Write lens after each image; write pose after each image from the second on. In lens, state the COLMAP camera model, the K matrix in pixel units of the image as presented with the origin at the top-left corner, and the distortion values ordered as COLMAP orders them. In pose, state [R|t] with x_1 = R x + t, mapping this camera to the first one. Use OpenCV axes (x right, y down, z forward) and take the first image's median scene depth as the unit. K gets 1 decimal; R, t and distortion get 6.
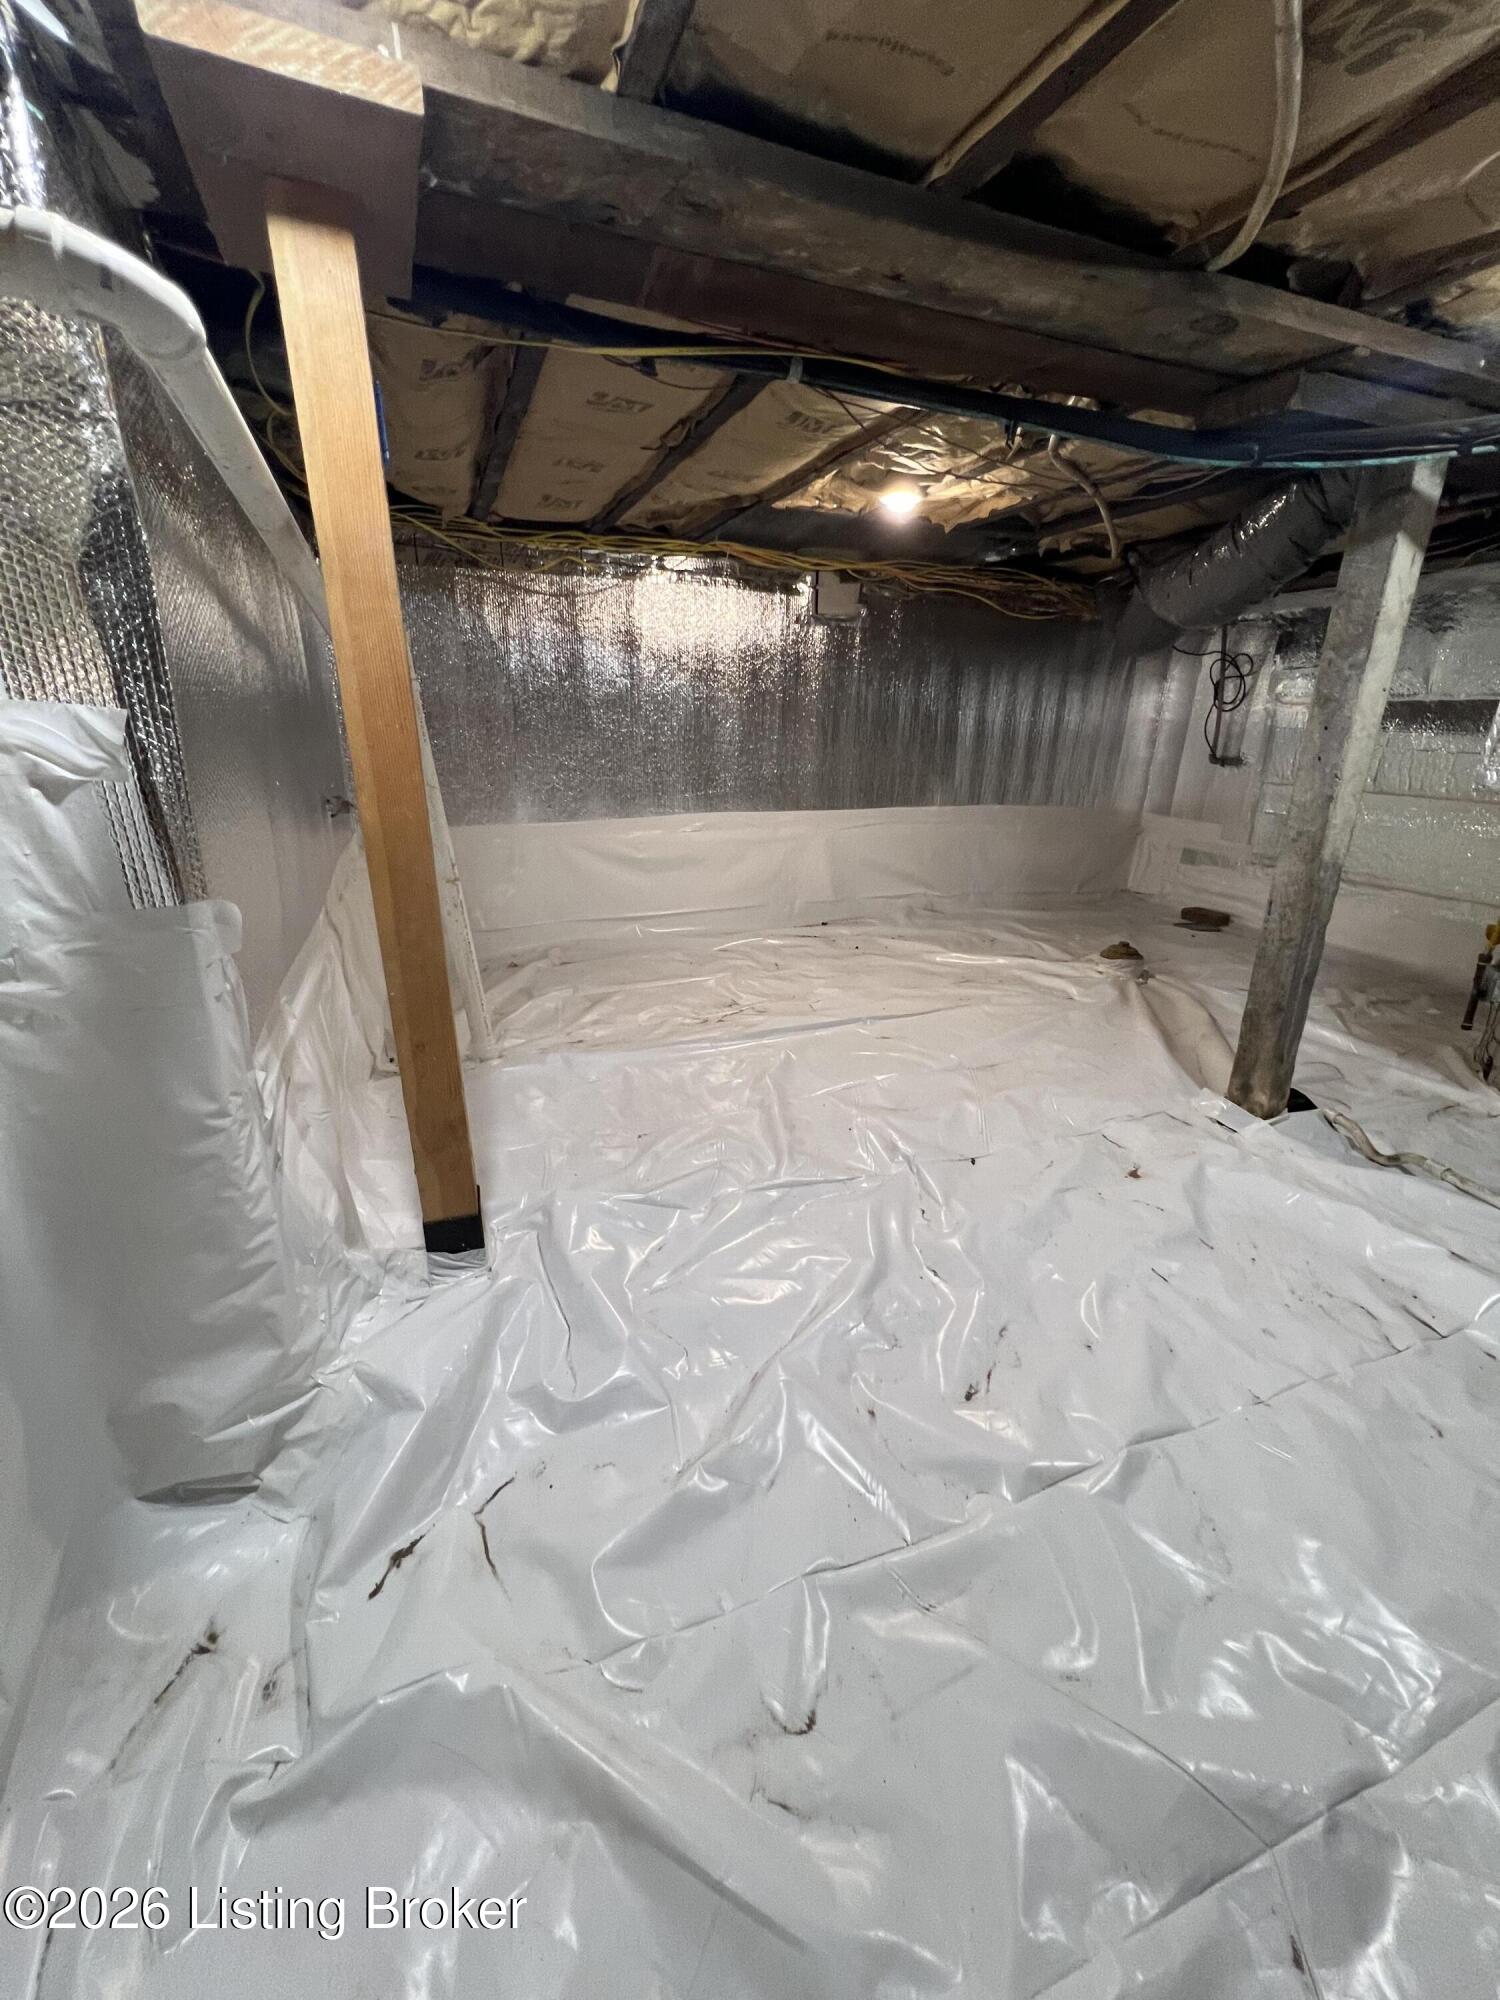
lens RADIAL K [[797.9, 0, 752.3], [0, 797.9, 1000.4], [0, 0, 1]] dist [0.000235, 0.000432]
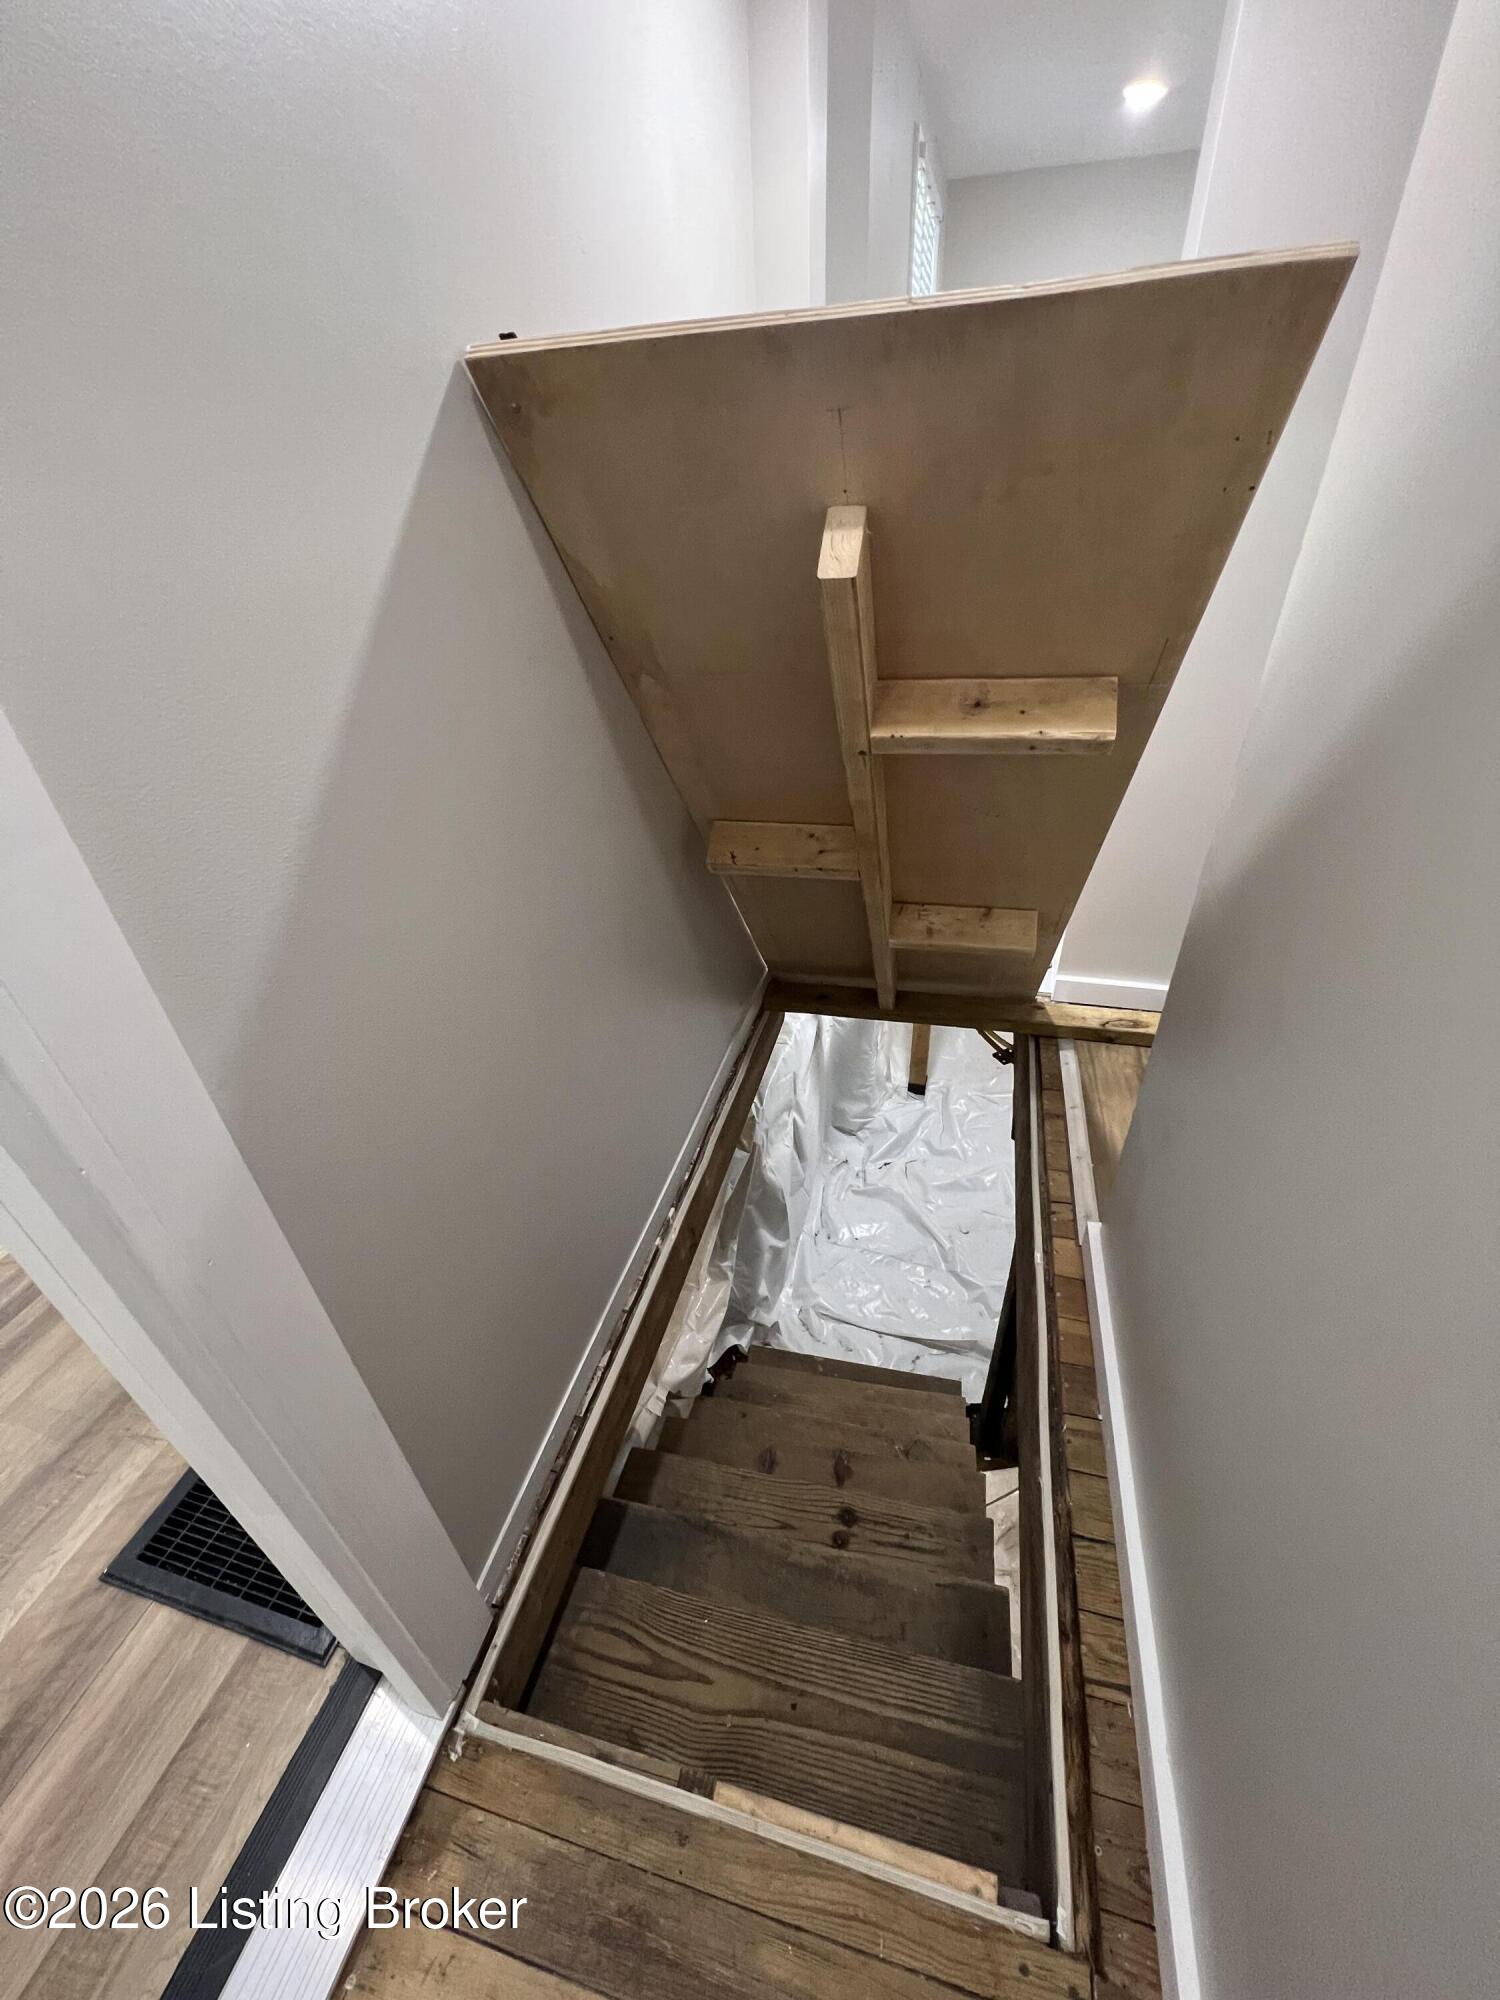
lens RADIAL K [[797.9, 0, 752.3], [0, 797.9, 1000.4], [0, 0, 1]] dist [0.000235, 0.000432]
pose [[0.799093, 0.292199, -0.525423, 0.807418], [-0.153007, 0.944012, 0.292283, -1.045037], [0.581411, -0.153168, 0.799062, -2.248241]]
